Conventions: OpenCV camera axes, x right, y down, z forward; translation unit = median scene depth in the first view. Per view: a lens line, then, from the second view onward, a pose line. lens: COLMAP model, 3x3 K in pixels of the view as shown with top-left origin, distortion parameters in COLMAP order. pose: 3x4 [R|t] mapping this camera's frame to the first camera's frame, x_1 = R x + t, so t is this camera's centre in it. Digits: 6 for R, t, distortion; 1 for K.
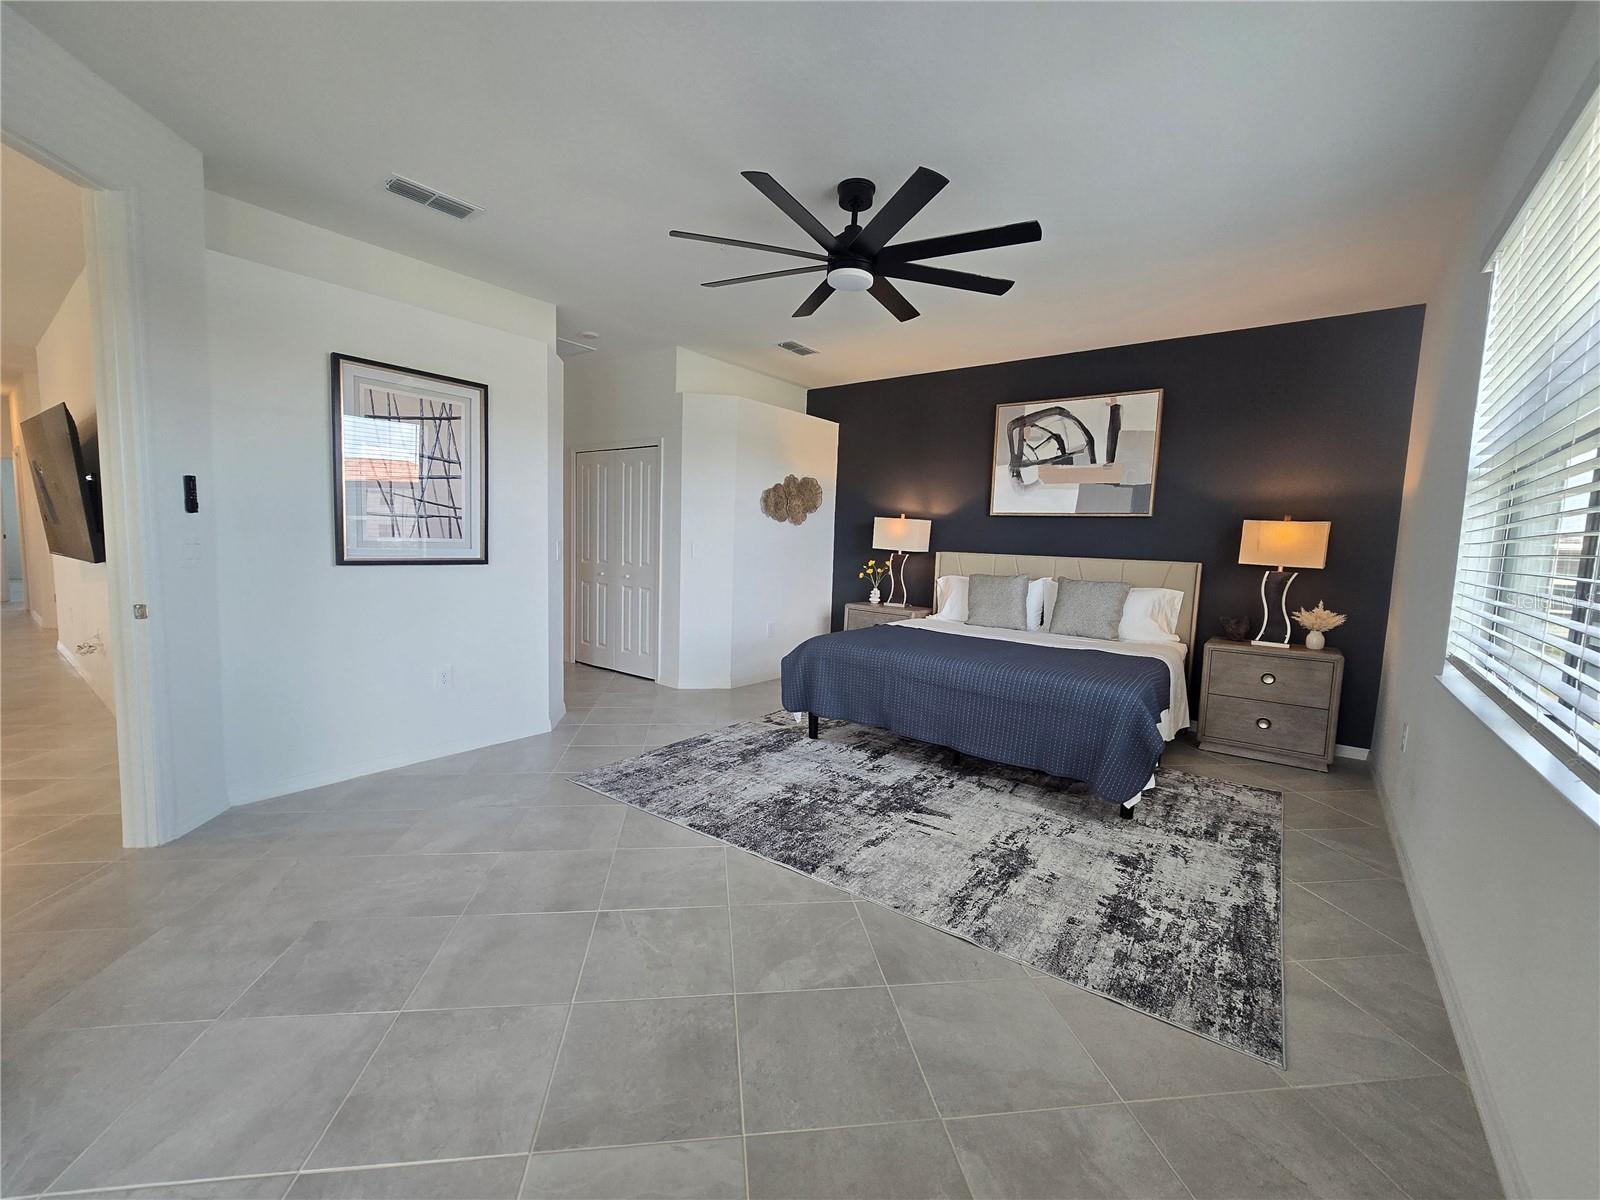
lens RADIAL K [[657.5, 0, 786.4], [0, 657.5, 605.5], [0, 0, 1]] dist [-0.007923, 0.003186]
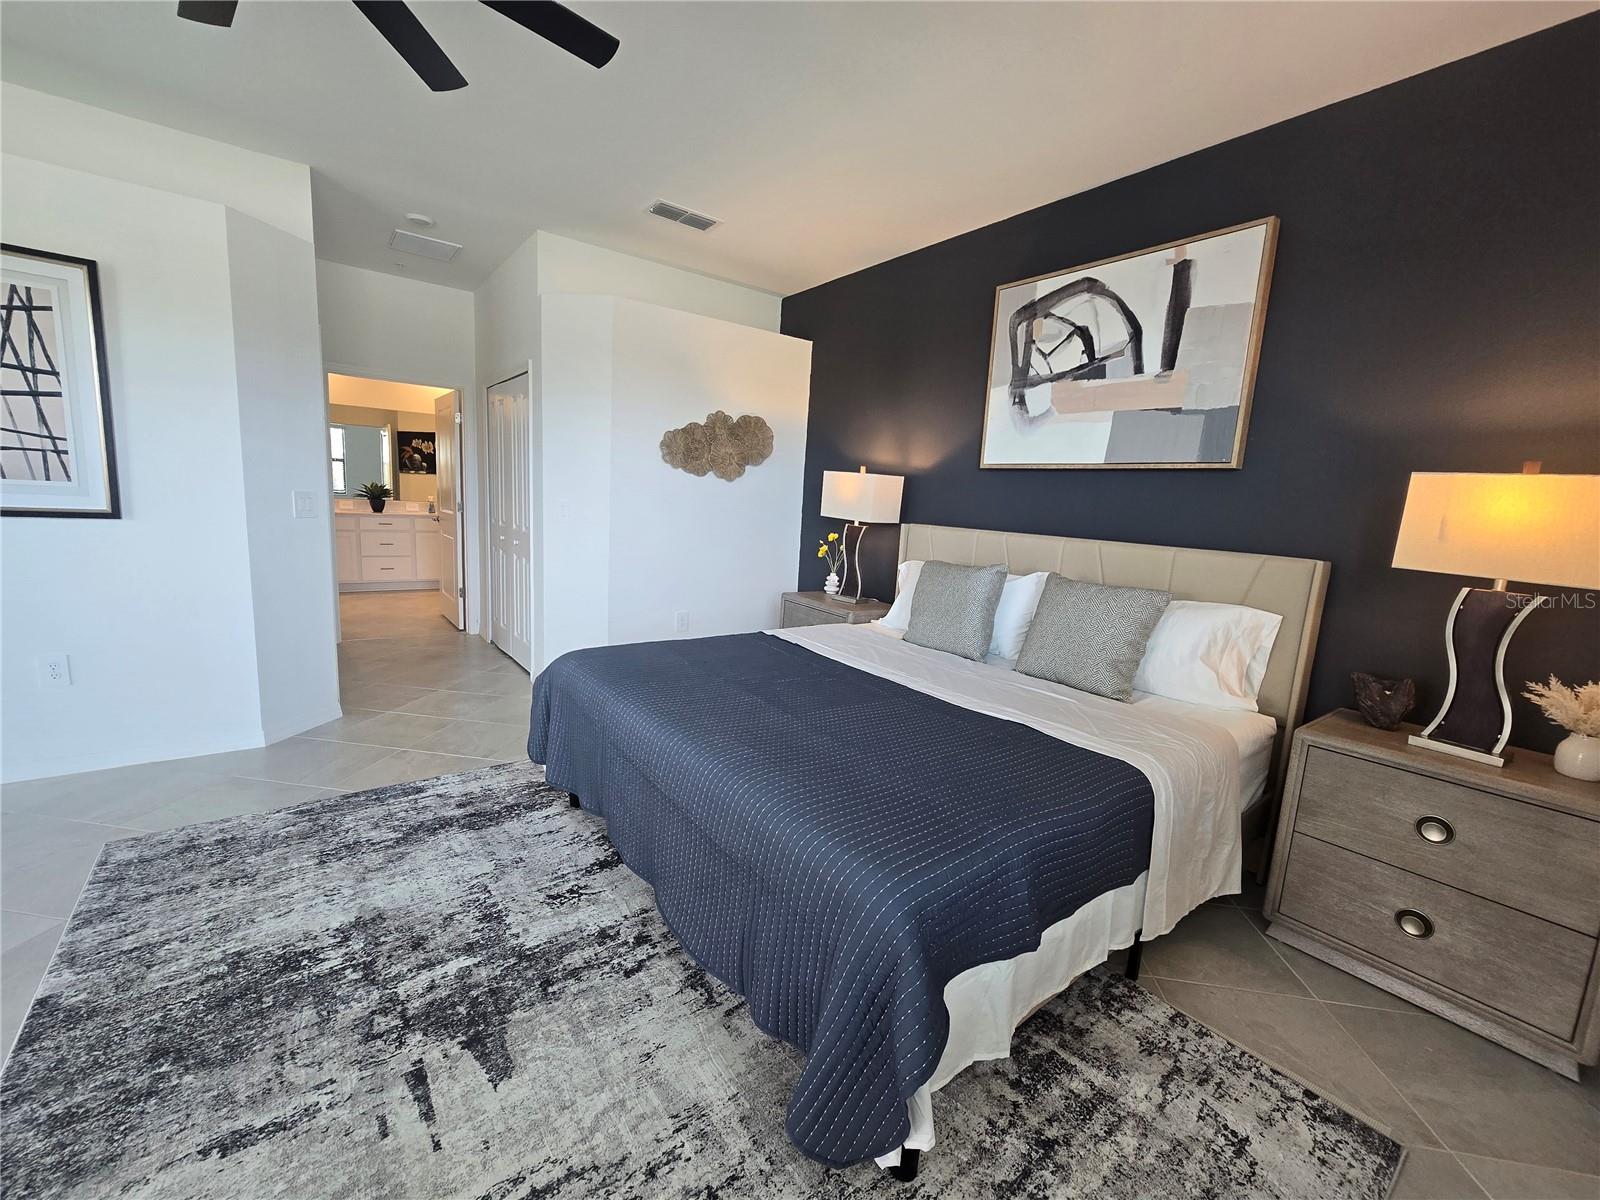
lens RADIAL K [[657.5, 0, 790.4], [0, 657.5, 603.6], [0, 0, 1]] dist [-0.009072, 0.003533]
pose [[0.964317, 0.063201, -0.257098, 0.411800], [-0.051442, 0.997310, 0.052214, -0.041909], [0.259706, -0.037125, 0.964974, 0.457137]]
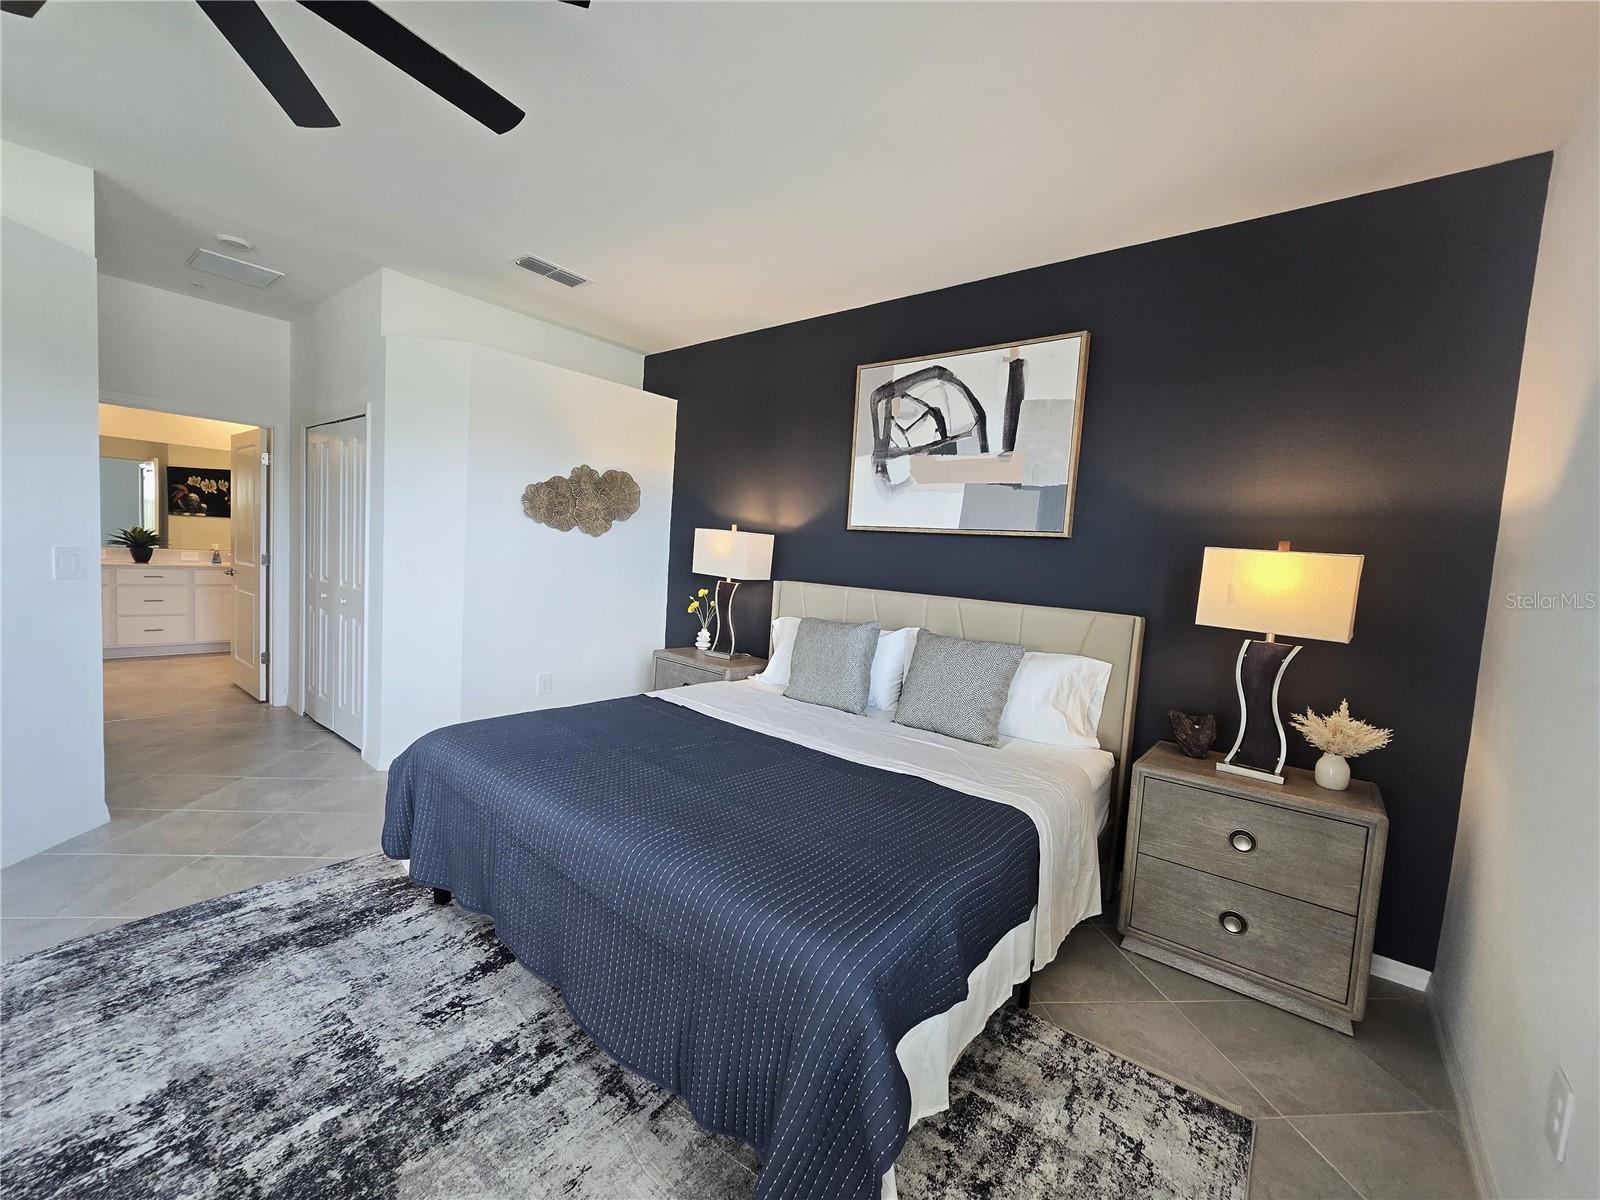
lens RADIAL K [[657.5, 0, 790.4], [0, 657.5, 603.6], [0, 0, 1]] dist [-0.009072, 0.003533]
pose [[0.999224, 0.032521, -0.022232, 0.363826], [-0.033103, 0.999105, -0.026320, -0.056621], [0.021357, 0.027036, 0.999406, 0.441659]]
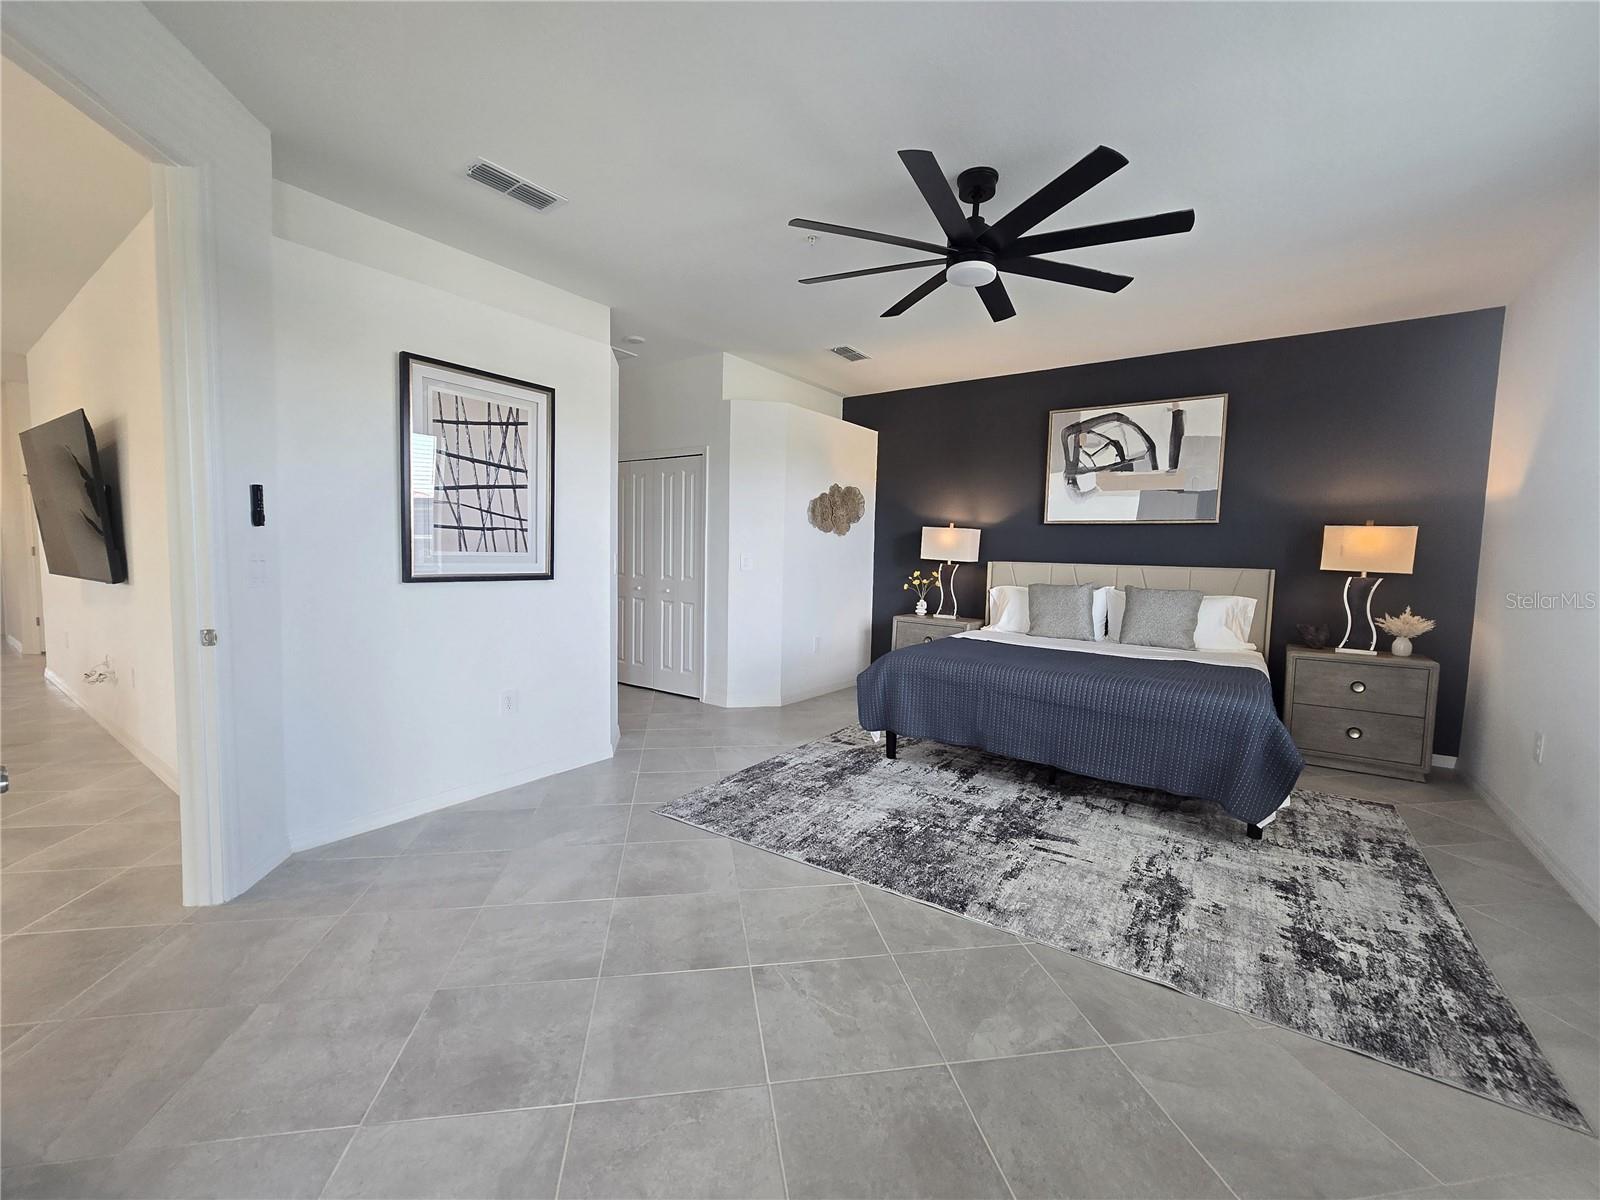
lens RADIAL K [[657.5, 0, 790.4], [0, 657.5, 603.6], [0, 0, 1]] dist [-0.009072, 0.003533]
pose [[0.999252, -0.013592, 0.036190, -0.141252], [0.014366, 0.999671, -0.021228, -0.003886], [-0.035890, 0.021732, 0.999119, 0.053086]]
